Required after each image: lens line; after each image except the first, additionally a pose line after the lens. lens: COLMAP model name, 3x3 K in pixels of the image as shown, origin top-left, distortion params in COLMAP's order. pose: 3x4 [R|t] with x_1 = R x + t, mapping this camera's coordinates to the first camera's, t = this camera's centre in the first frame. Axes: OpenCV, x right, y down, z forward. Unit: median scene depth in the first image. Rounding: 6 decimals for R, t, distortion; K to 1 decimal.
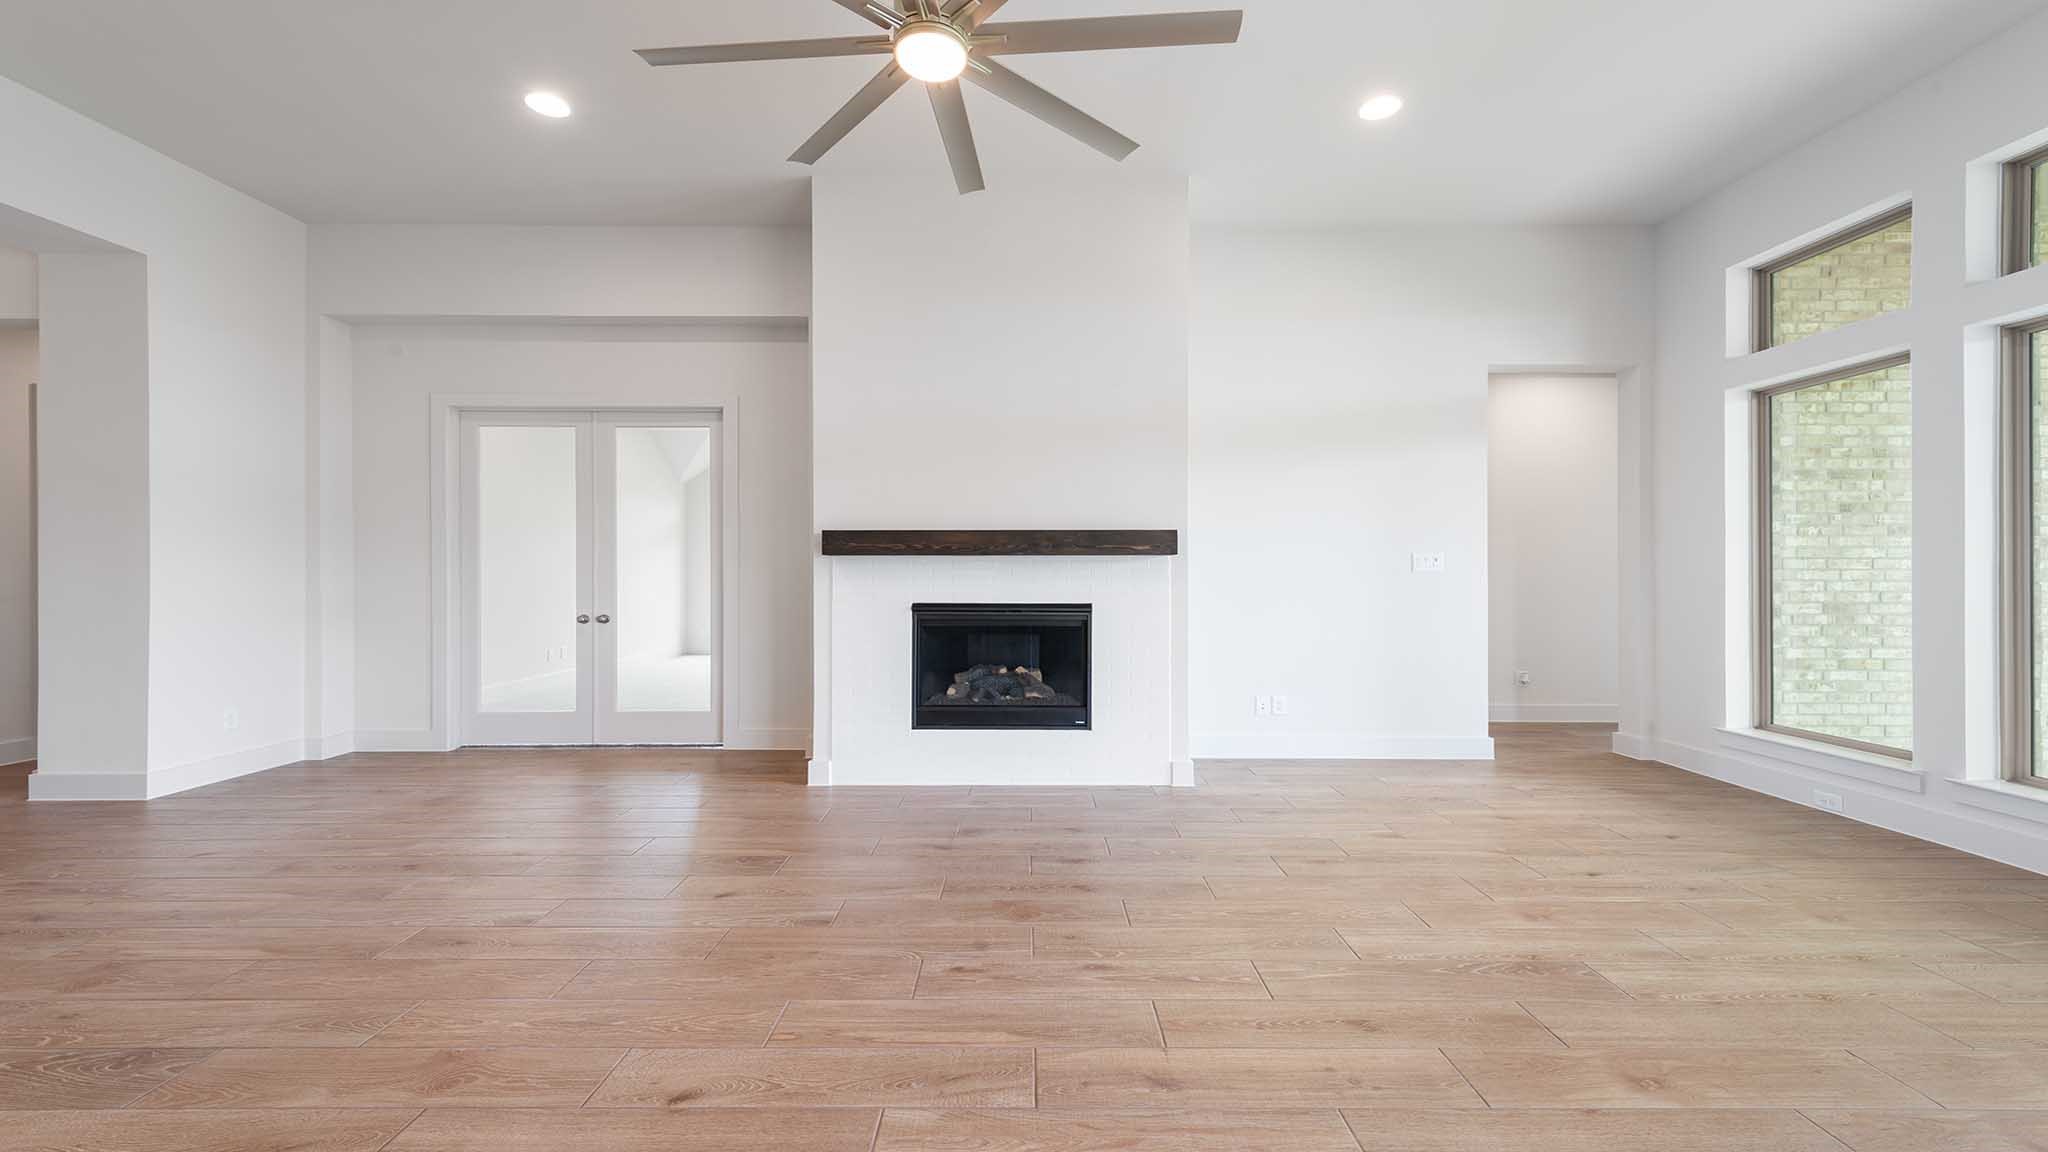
lens RADIAL K [[810.6, 0, 1013.6], [0, 810.6, 578.7], [0, 0, 1]] dist [0.009514, -0.000173]
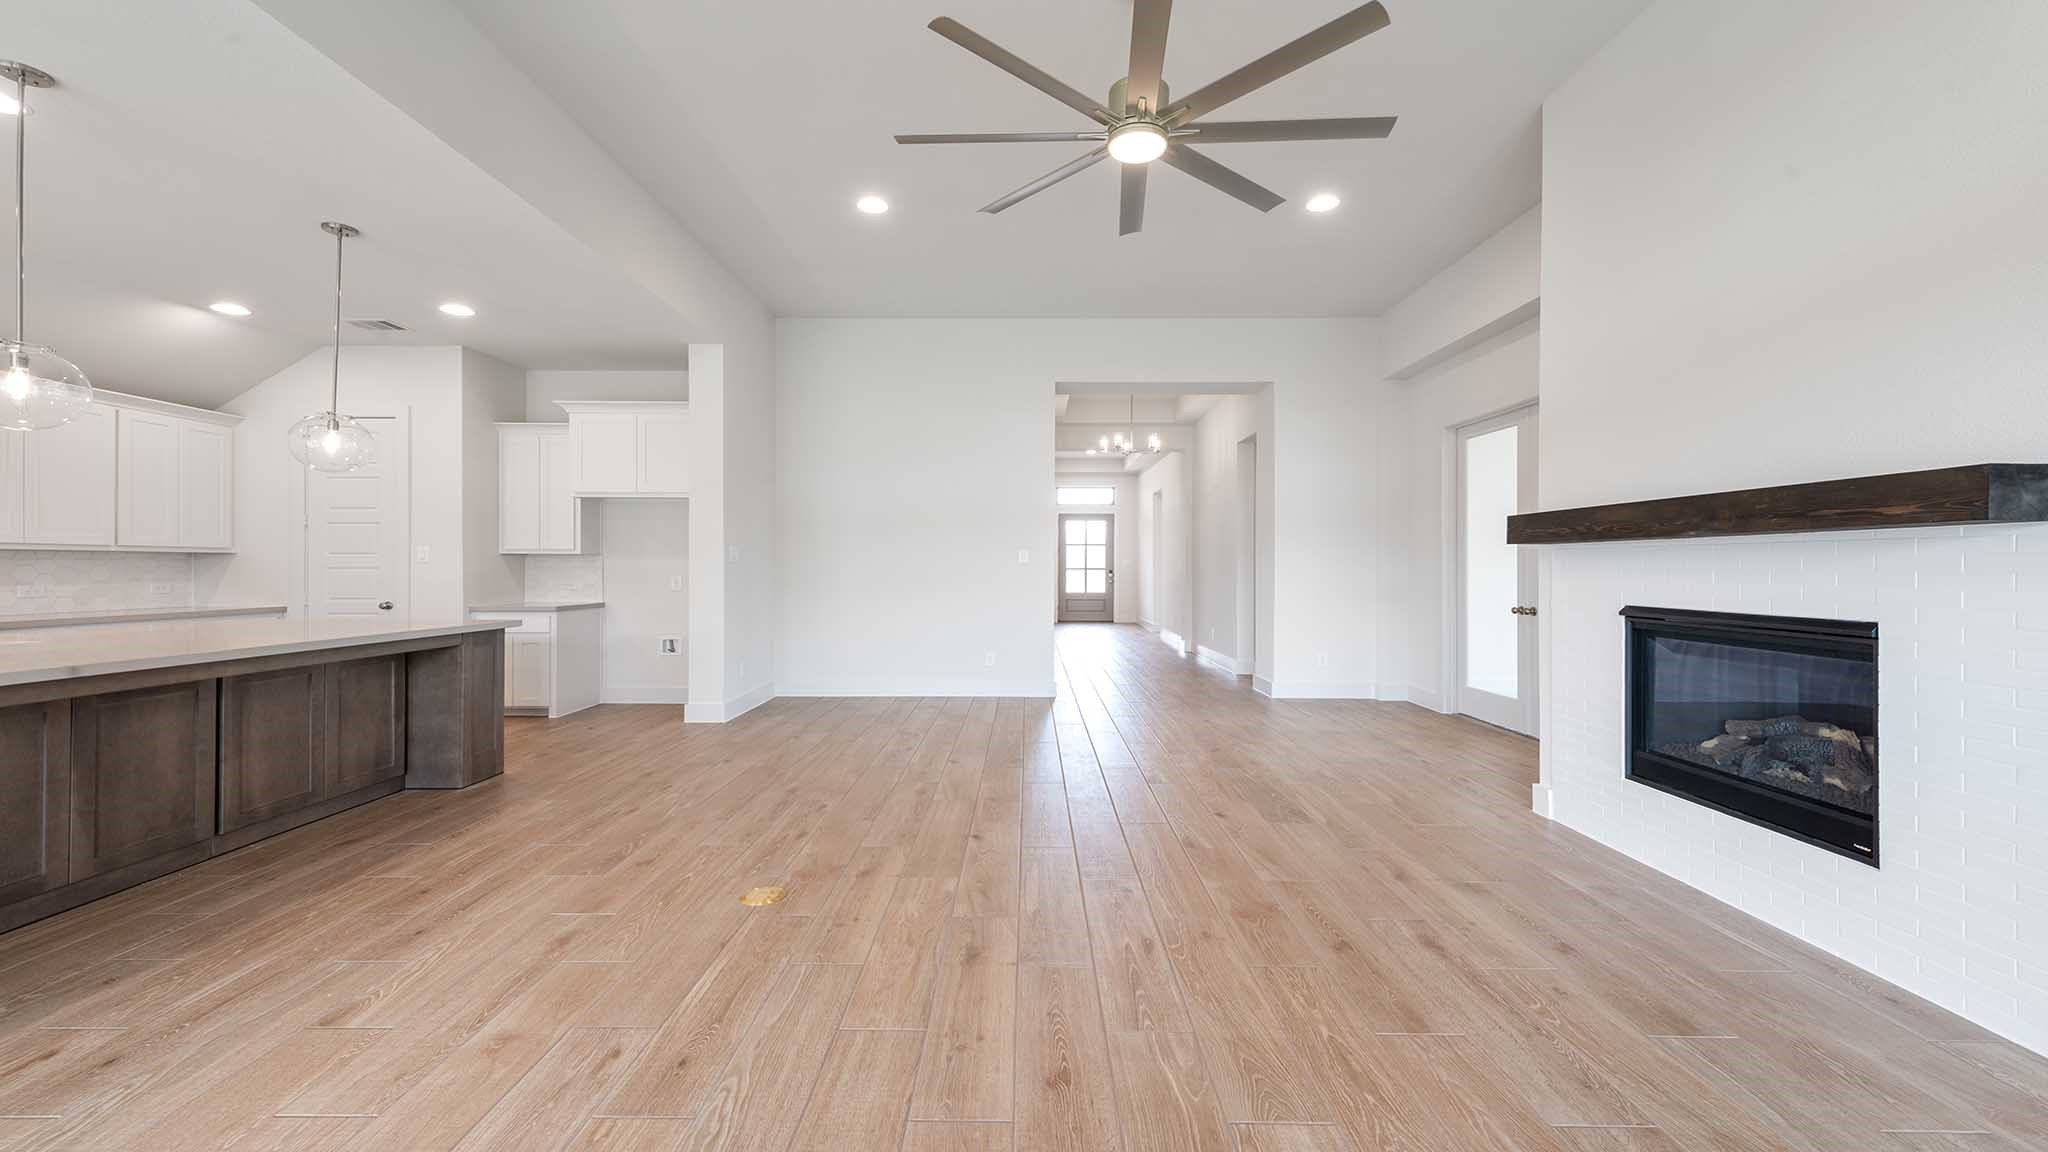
lens RADIAL K [[810.6, 0, 1015.0], [0, 810.6, 576.4], [0, 0, 1]] dist [0.009514, -0.000173]
pose [[-0.014341, 0.010874, -0.999838, 0.650706], [-0.006406, 0.999919, 0.010967, -0.000810], [0.999877, 0.006562, -0.014270, 0.482154]]
